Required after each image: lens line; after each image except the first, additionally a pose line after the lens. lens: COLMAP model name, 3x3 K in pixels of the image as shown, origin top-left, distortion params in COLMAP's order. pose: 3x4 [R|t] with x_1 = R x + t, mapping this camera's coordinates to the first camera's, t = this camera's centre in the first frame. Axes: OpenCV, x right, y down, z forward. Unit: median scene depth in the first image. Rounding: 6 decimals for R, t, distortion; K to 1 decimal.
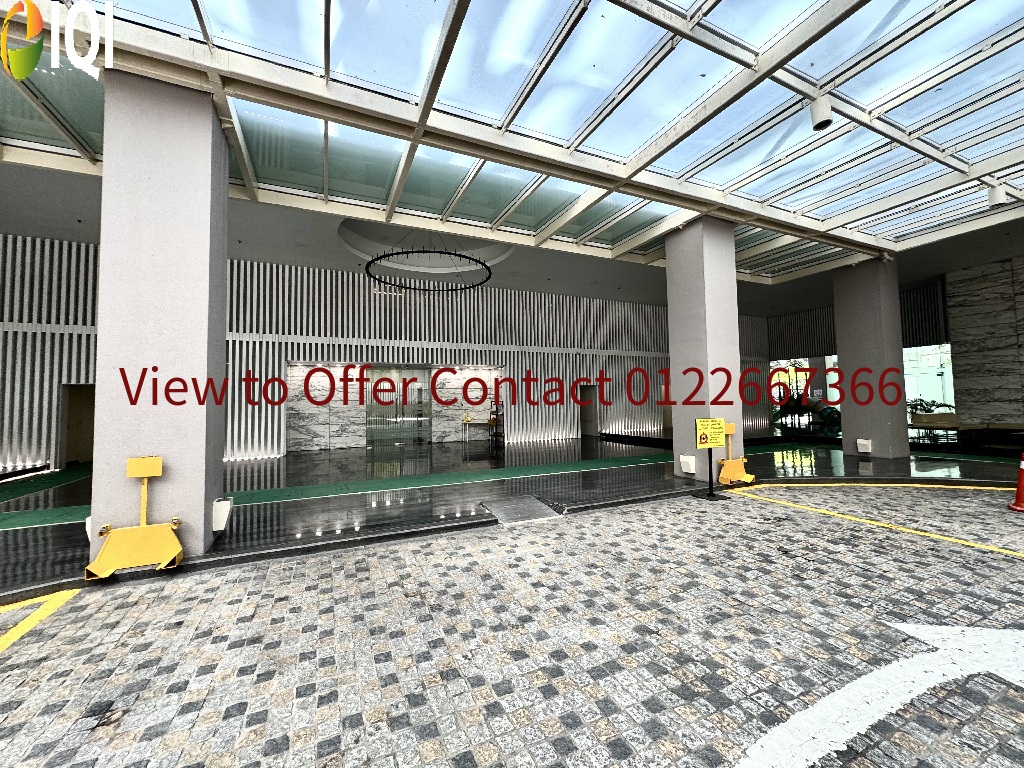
lens RADIAL K [[410.2, 0, 511.0], [0, 410.2, 380.7], [0, 0, 1]] dist [-0.000682, 0.000104]
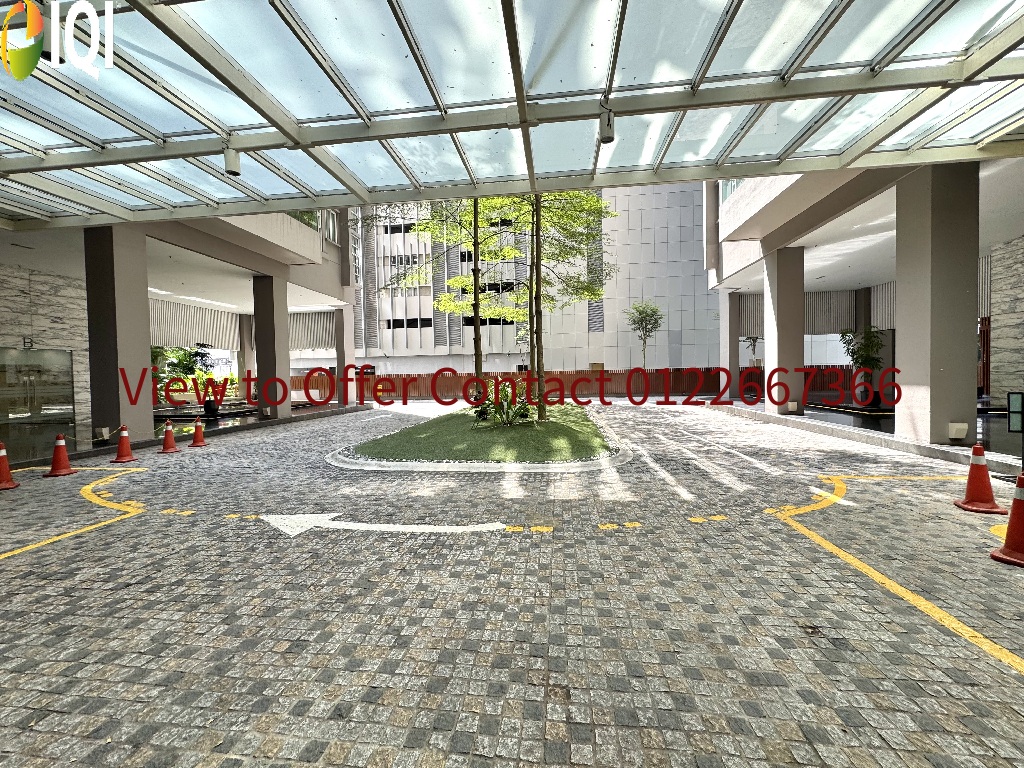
lens RADIAL K [[410.2, 0, 511.0], [0, 410.2, 380.7], [0, 0, 1]] dist [-0.000682, 0.000104]
pose [[-0.853467, 0.025370, 0.520530, -0.547767], [0.007957, 0.999332, -0.035660, 0.051129], [-0.521087, -0.026292, -0.853099, 1.667161]]
